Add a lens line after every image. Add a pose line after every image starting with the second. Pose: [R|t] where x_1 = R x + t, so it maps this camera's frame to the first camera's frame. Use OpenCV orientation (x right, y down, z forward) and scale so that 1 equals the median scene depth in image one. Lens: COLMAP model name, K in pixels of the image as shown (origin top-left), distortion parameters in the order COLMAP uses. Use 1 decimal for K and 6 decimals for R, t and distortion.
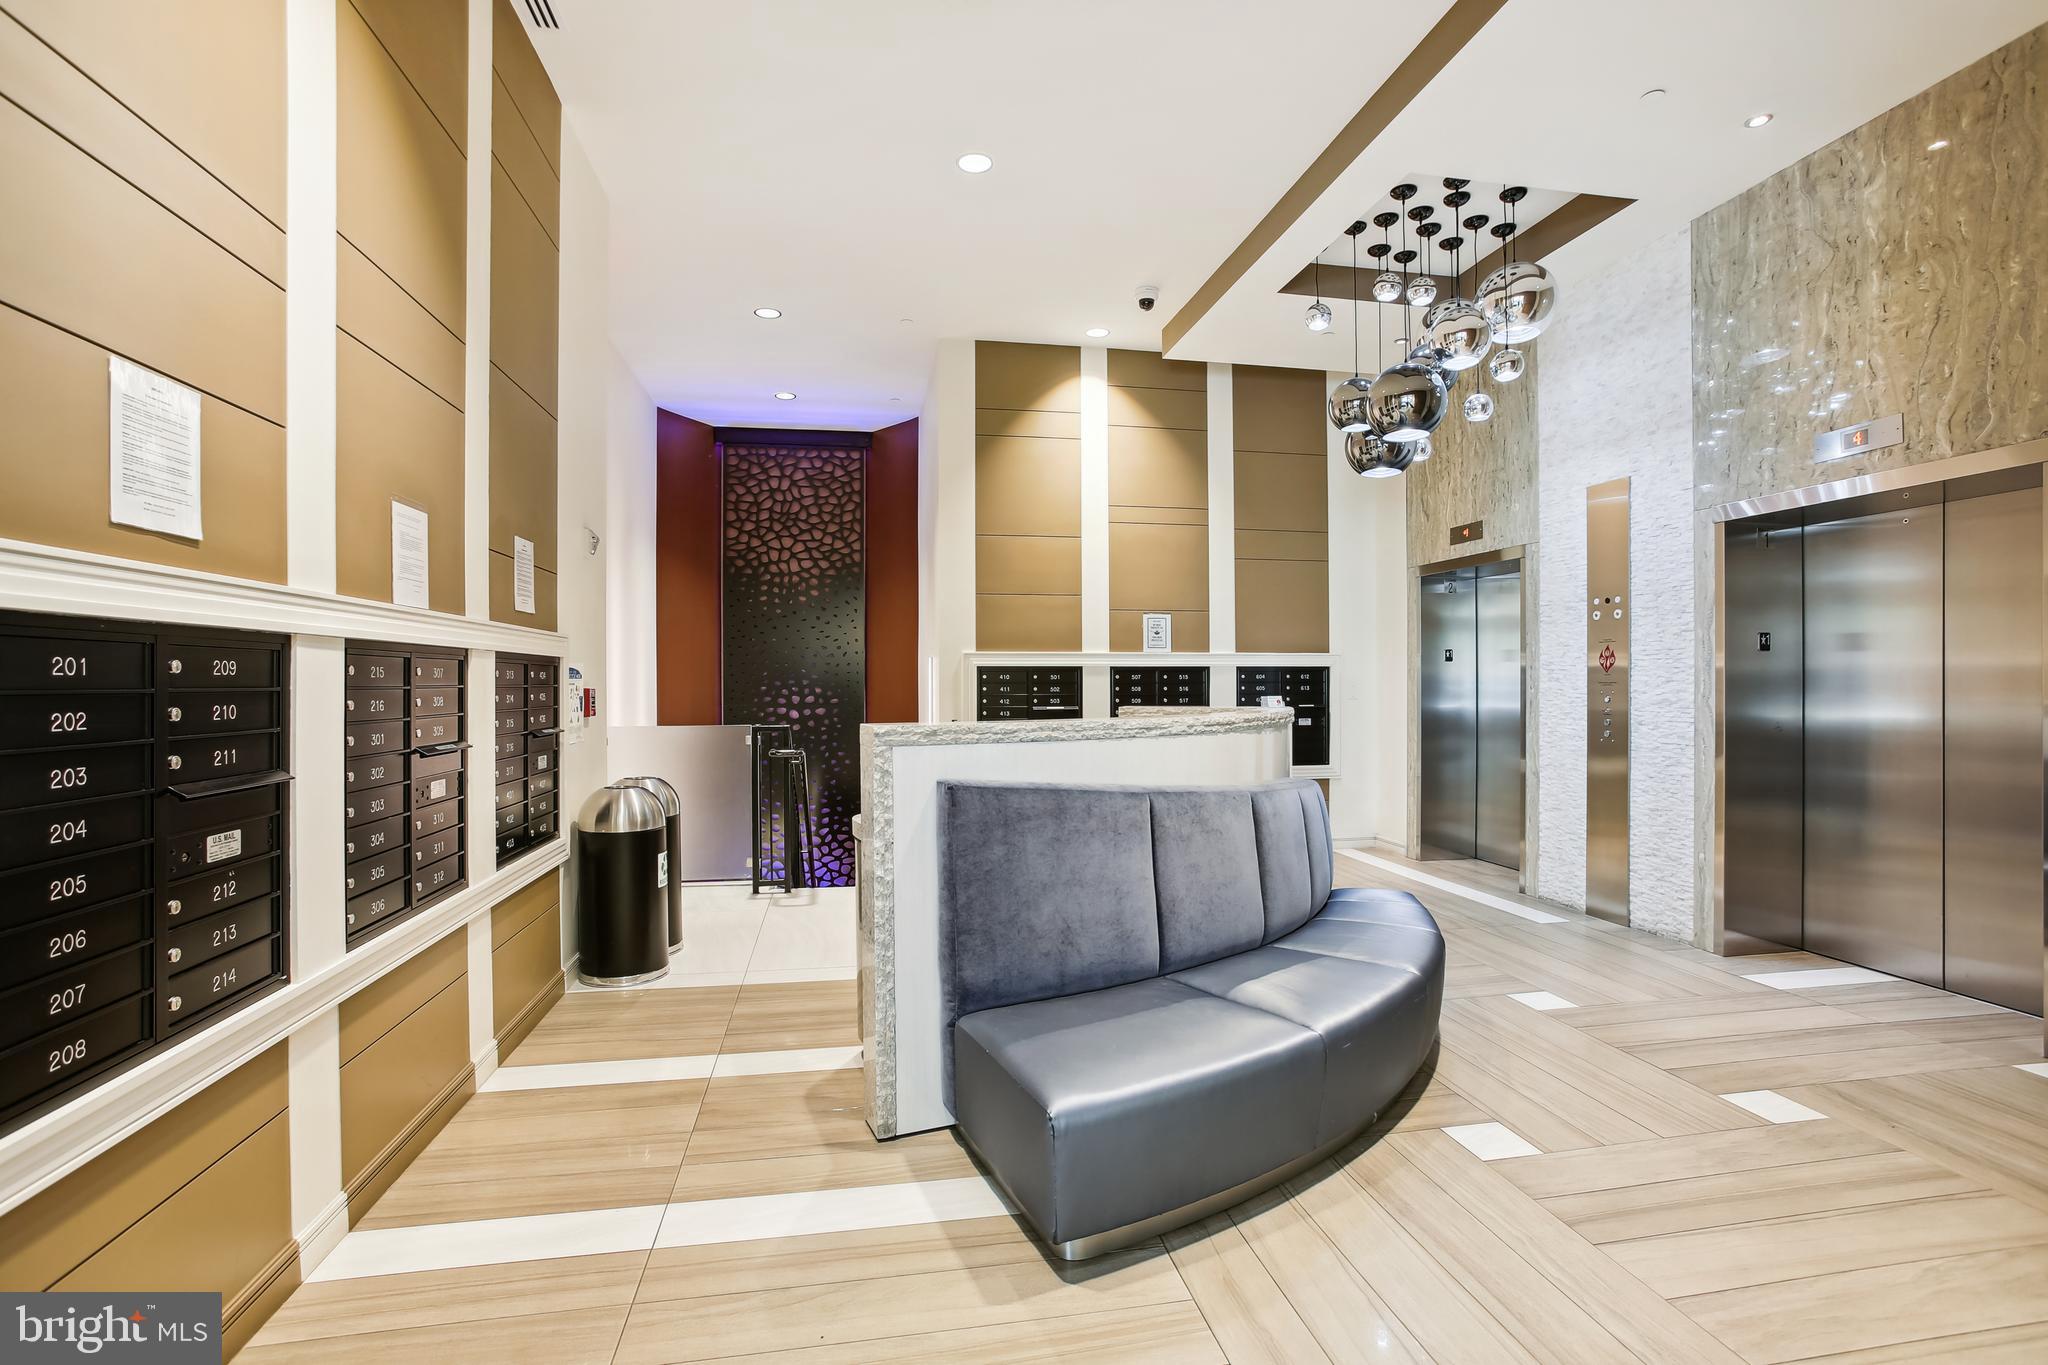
lens RADIAL K [[930.2, 0, 1027.2], [0, 930.2, 671.9], [0, 0, 1]] dist [-0.004411, -0.000430]
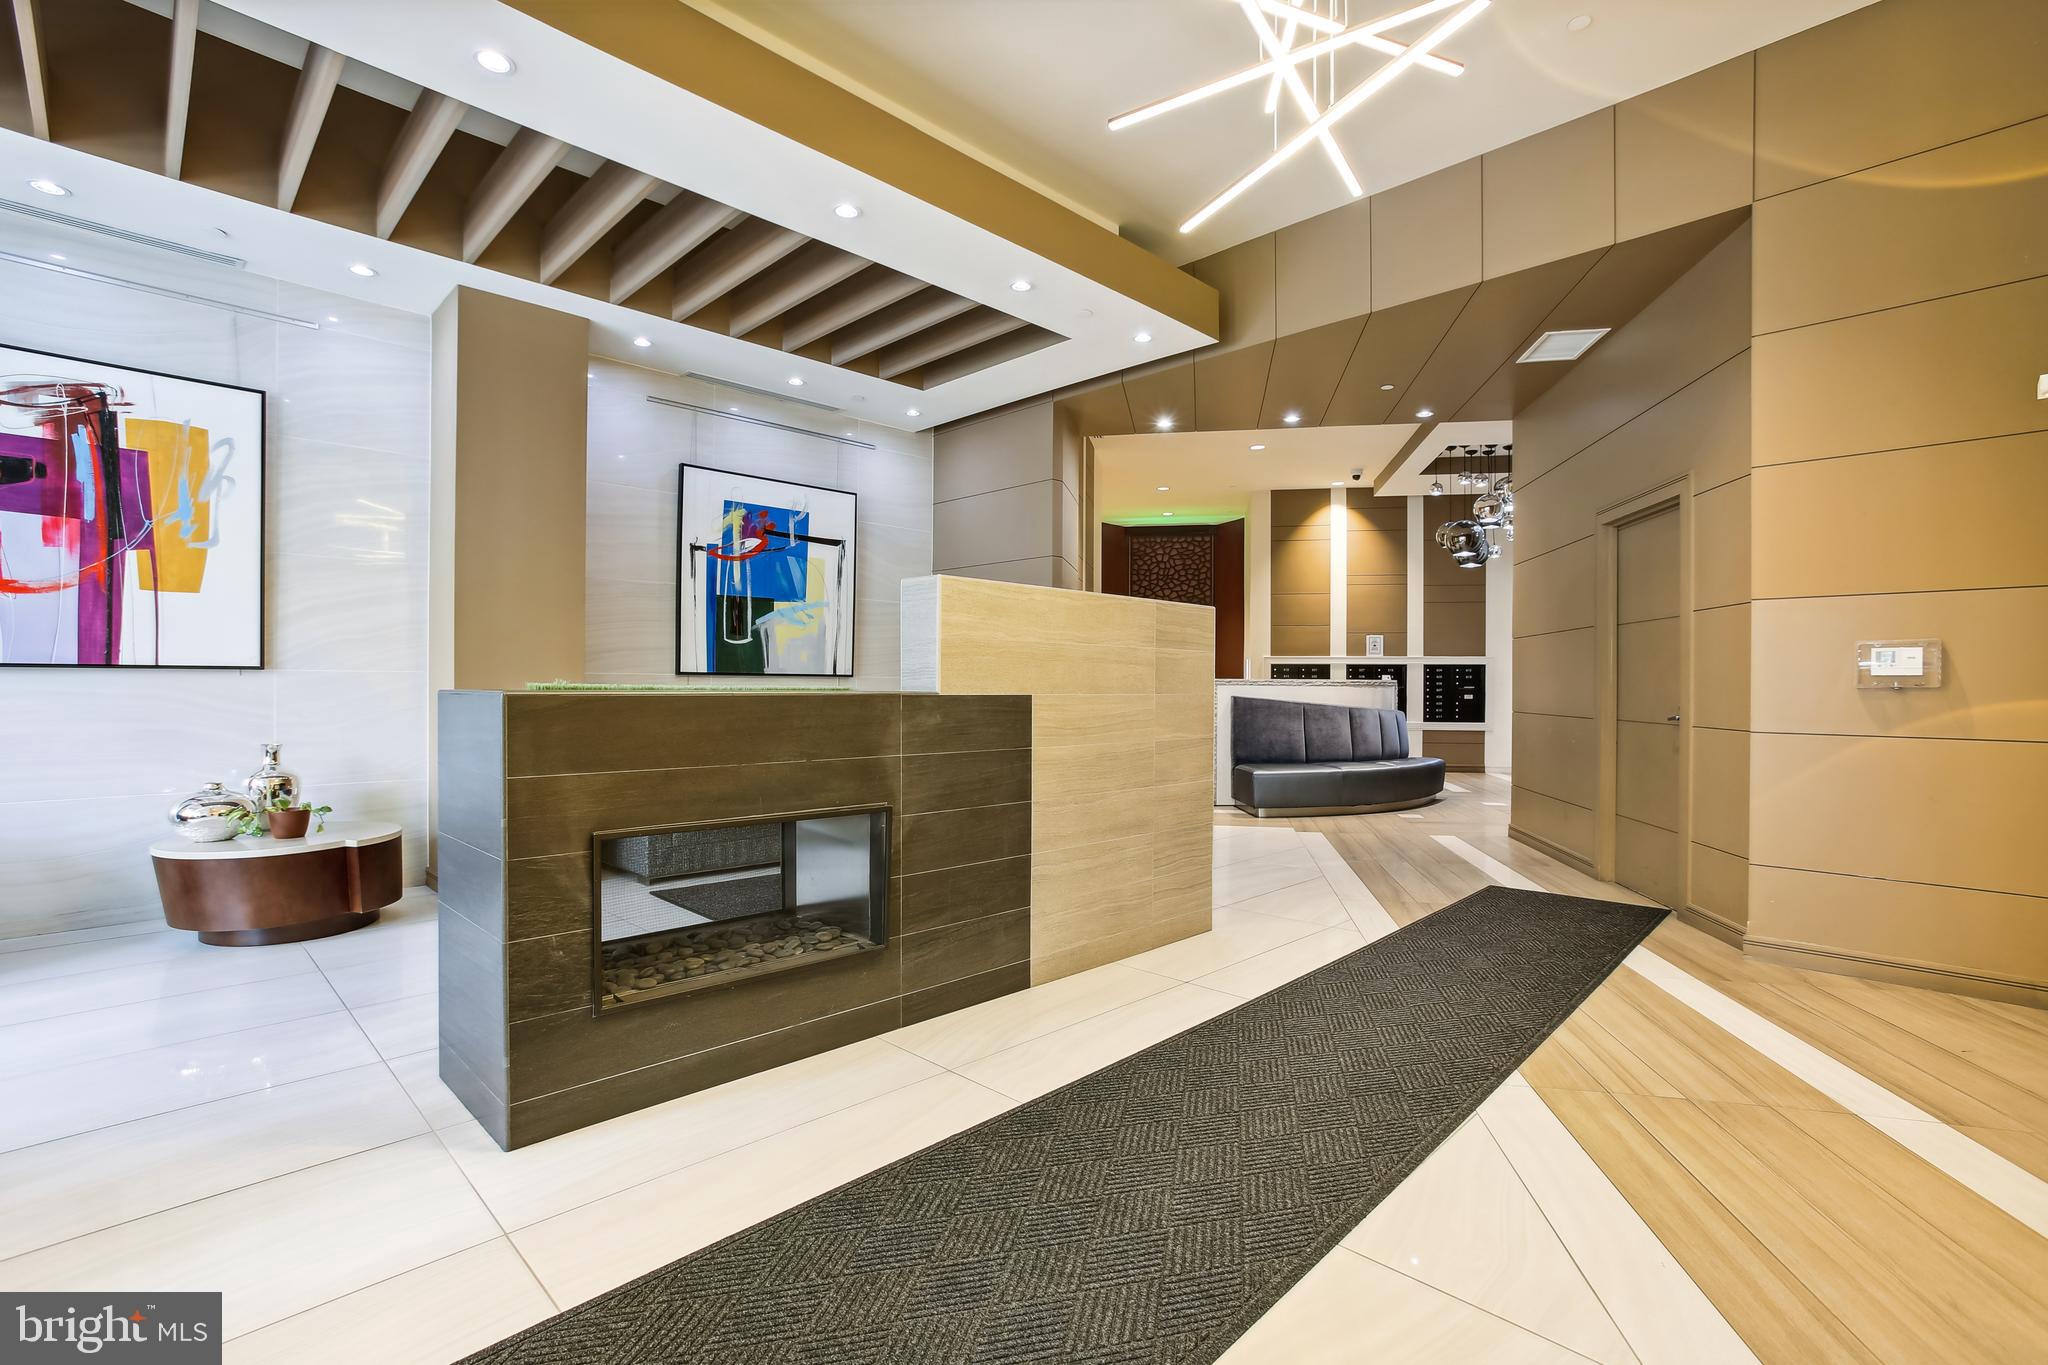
lens RADIAL K [[930.2, 0, 1027.2], [0, 930.2, 671.9], [0, 0, 1]] dist [-0.004411, -0.000430]
pose [[0.930093, 0.001971, -0.367320, 0.175688], [-0.003922, 0.999982, -0.004564, 0.020144], [0.367304, 0.005685, 0.930084, -0.918914]]
